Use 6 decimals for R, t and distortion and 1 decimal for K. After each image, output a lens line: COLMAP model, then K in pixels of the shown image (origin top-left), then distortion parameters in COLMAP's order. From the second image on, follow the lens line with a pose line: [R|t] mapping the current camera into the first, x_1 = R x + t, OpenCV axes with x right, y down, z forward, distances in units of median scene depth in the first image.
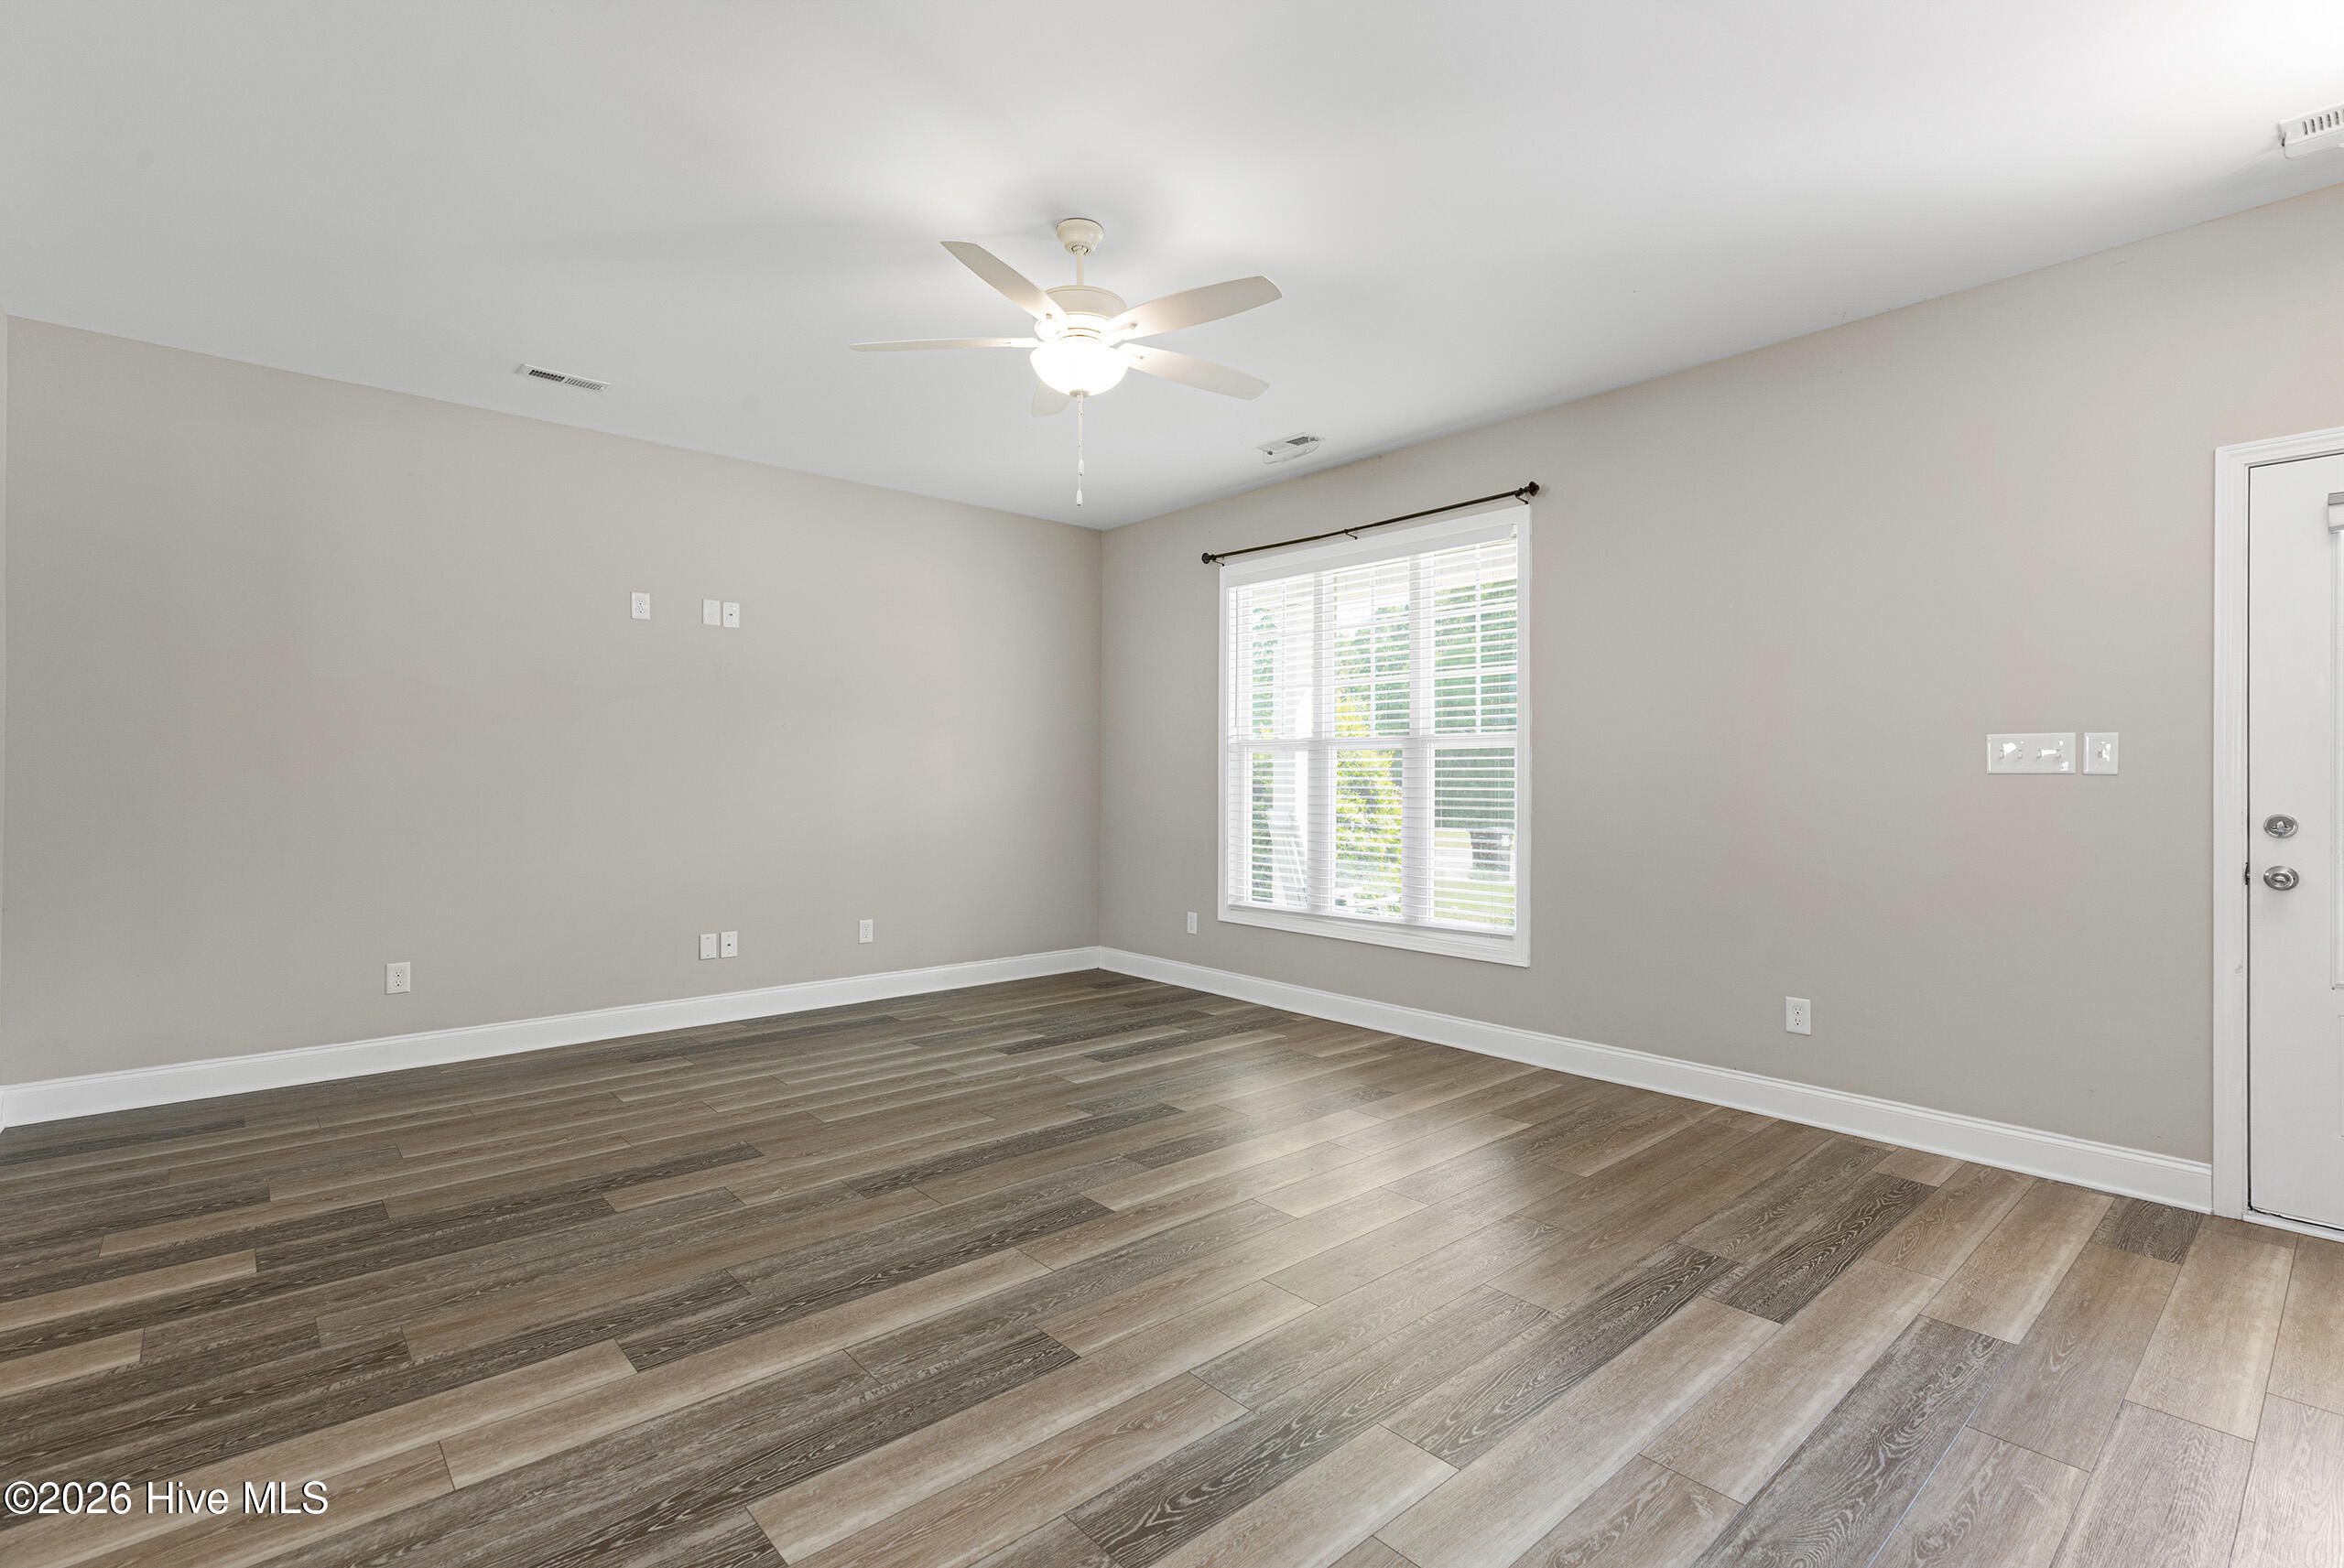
lens RADIAL K [[1077.3, 0, 1175.1], [0, 1077.3, 776.7], [0, 0, 1]] dist [0.005077, -0.000314]
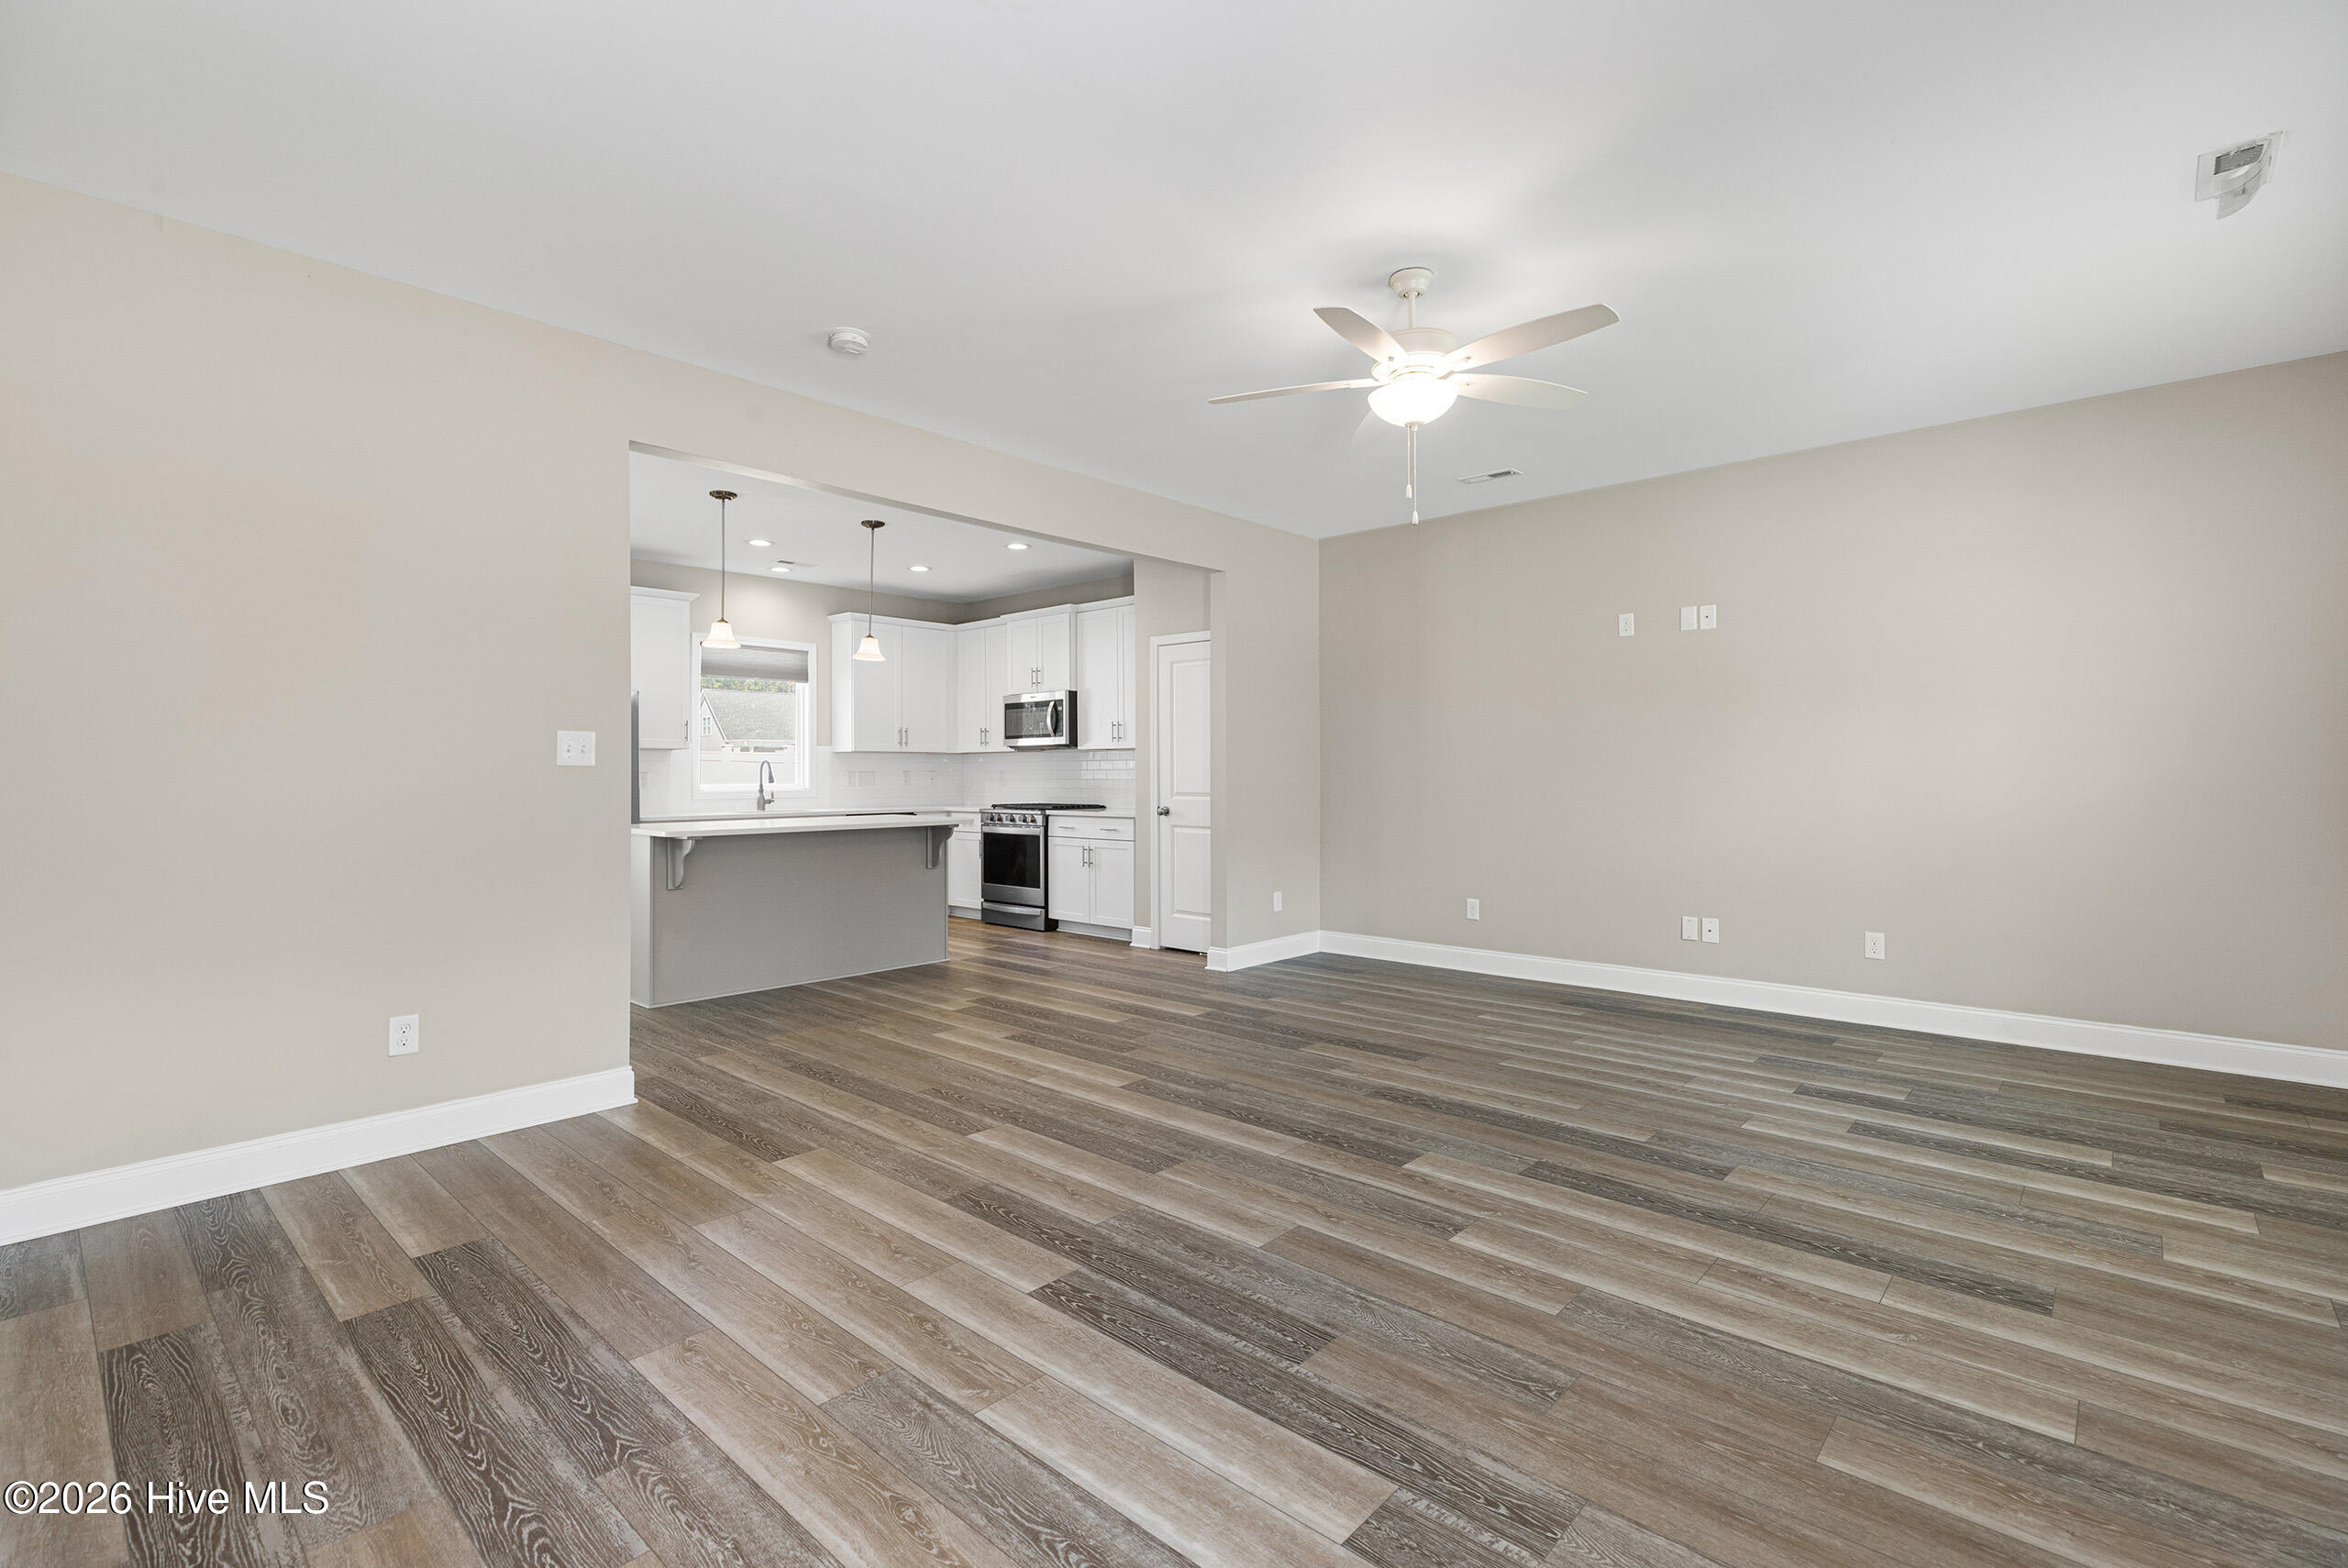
lens RADIAL K [[1059.0, 0, 1176.4], [0, 1059.0, 778.9], [0, 0, 1]] dist [0.003498, 0.000205]
pose [[0.109225, 0.002306, -0.994014, 1.009309], [0.004175, 0.999987, 0.002779, 0.004592], [0.994008, -0.004453, 0.109214, 0.668527]]
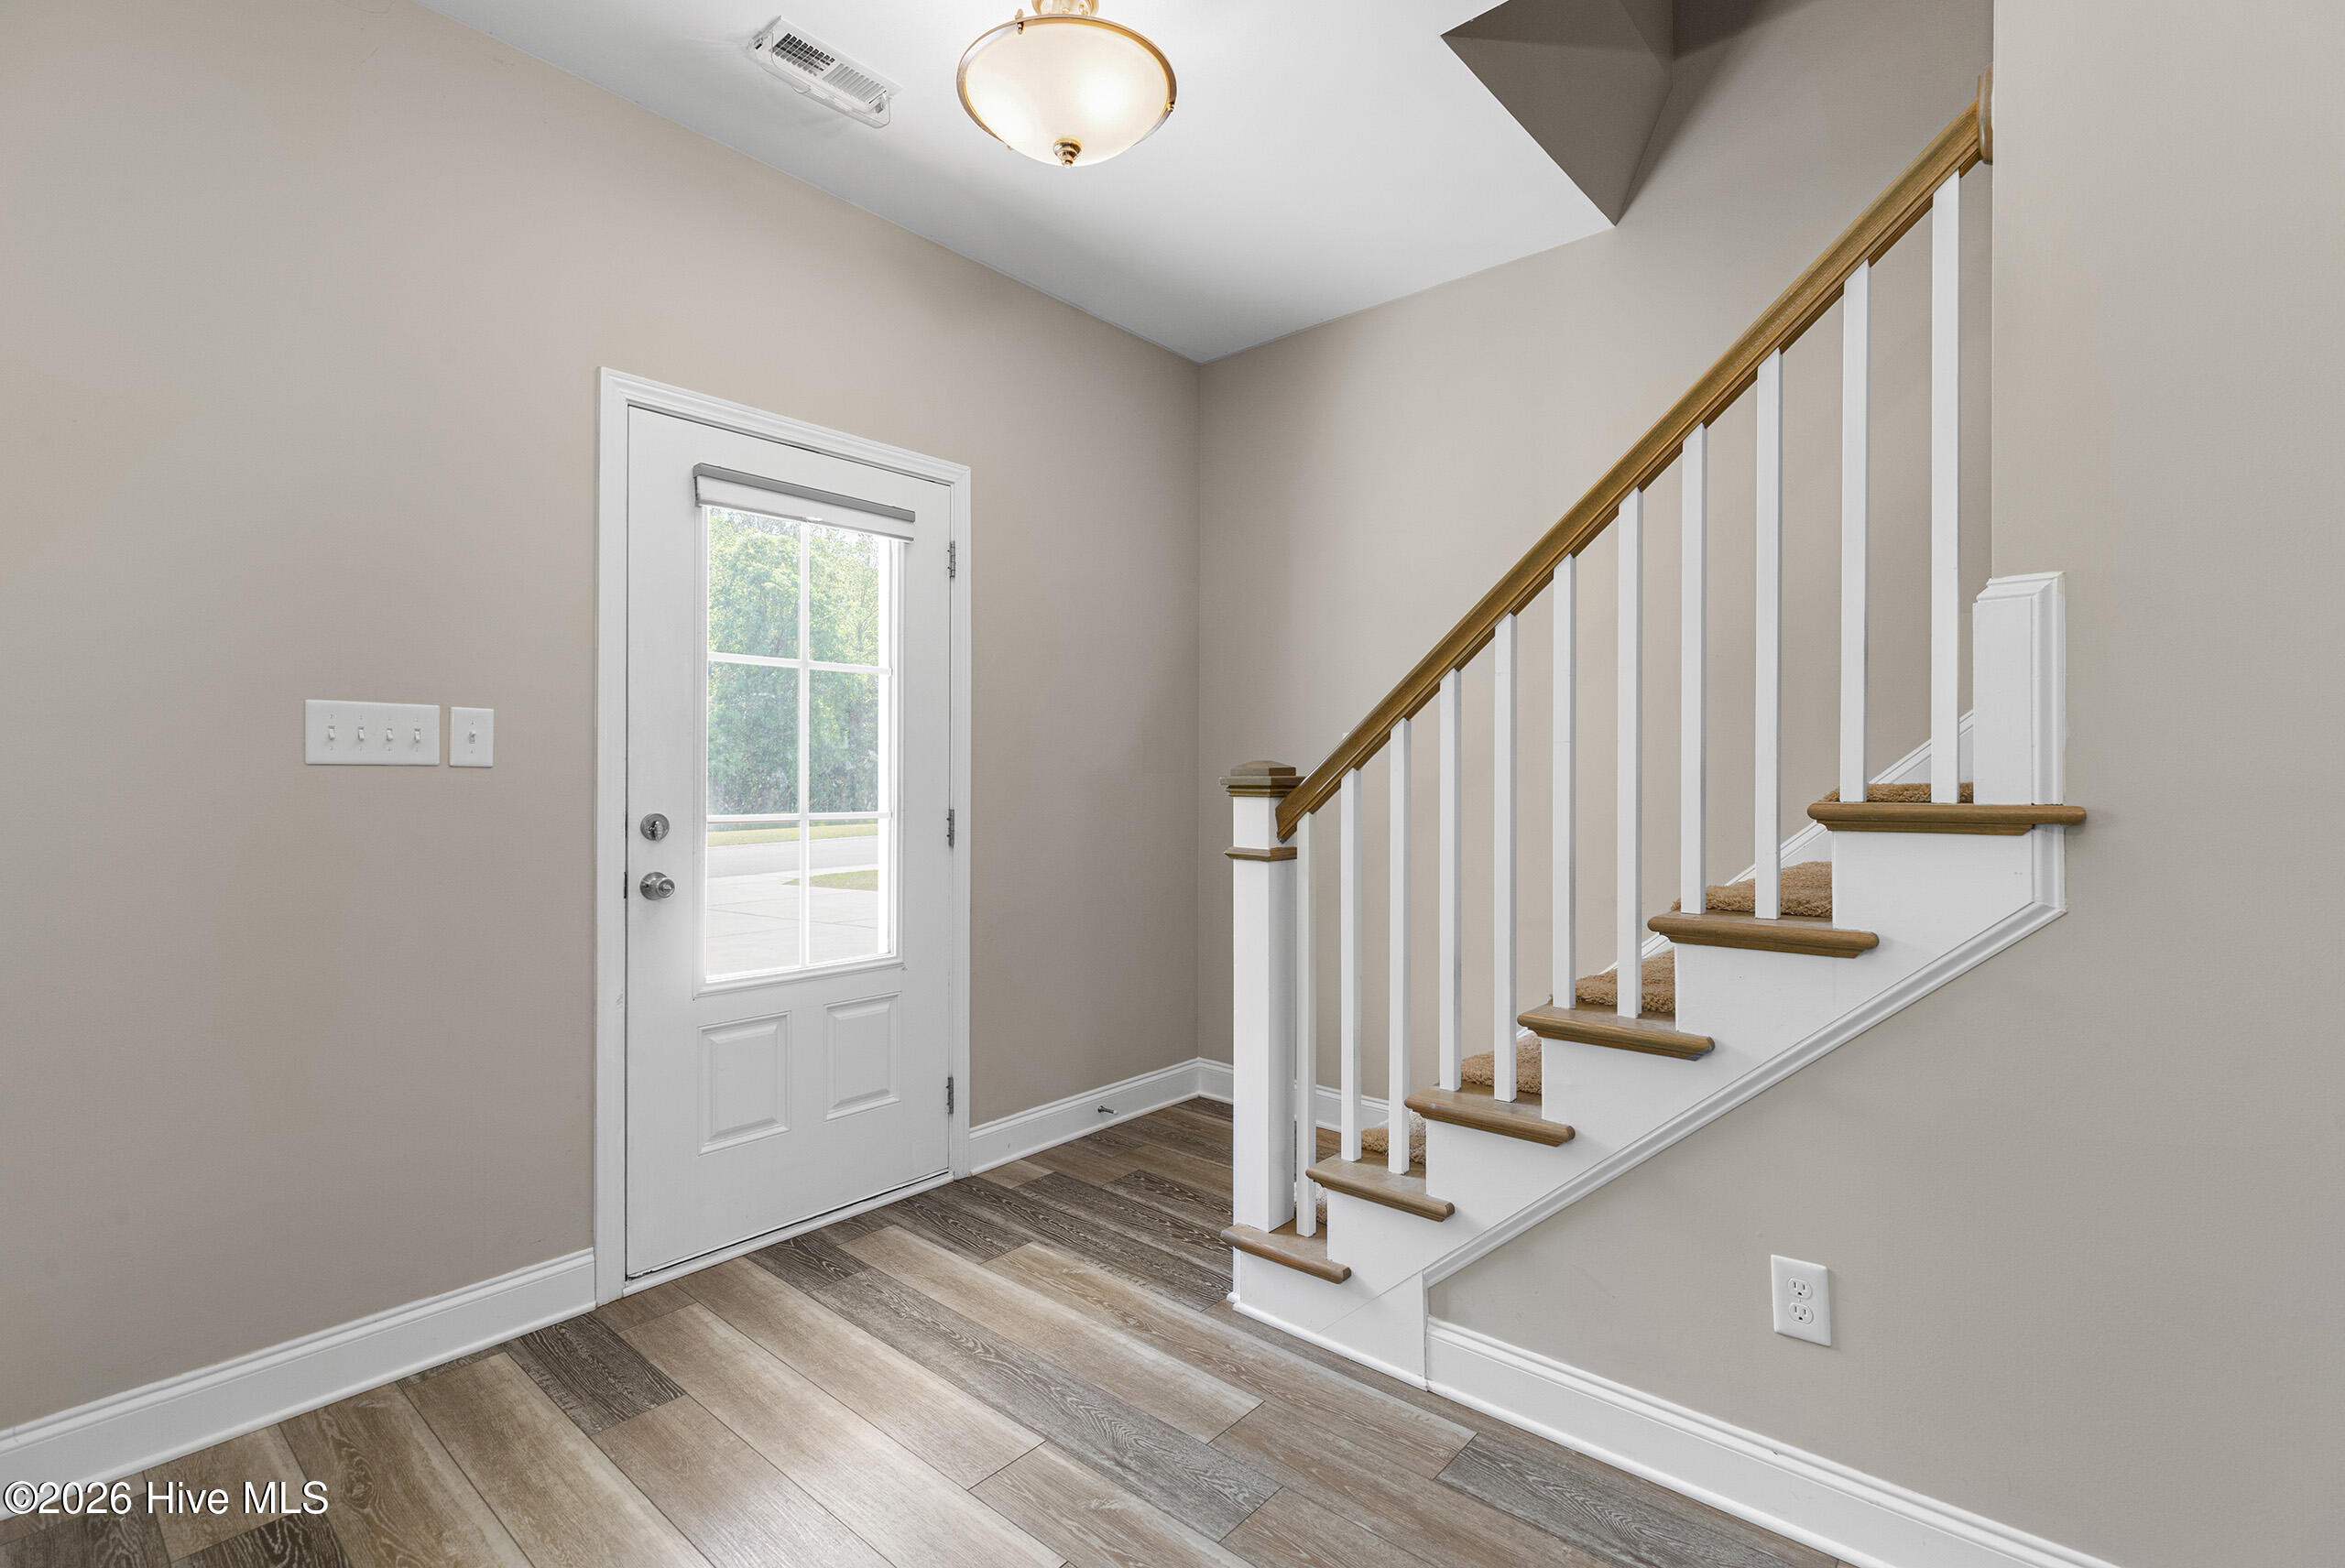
lens RADIAL K [[1061.6, 0, 1171.5], [0, 1061.6, 774.3], [0, 0, 1]] dist [-0.000322, -0.000172]
pose [[-0.134450, -0.002024, 0.990918, 0.113627], [-0.004096, 0.999991, 0.001487, 0.000913], [-0.990912, -0.003858, -0.134457, 0.697634]]
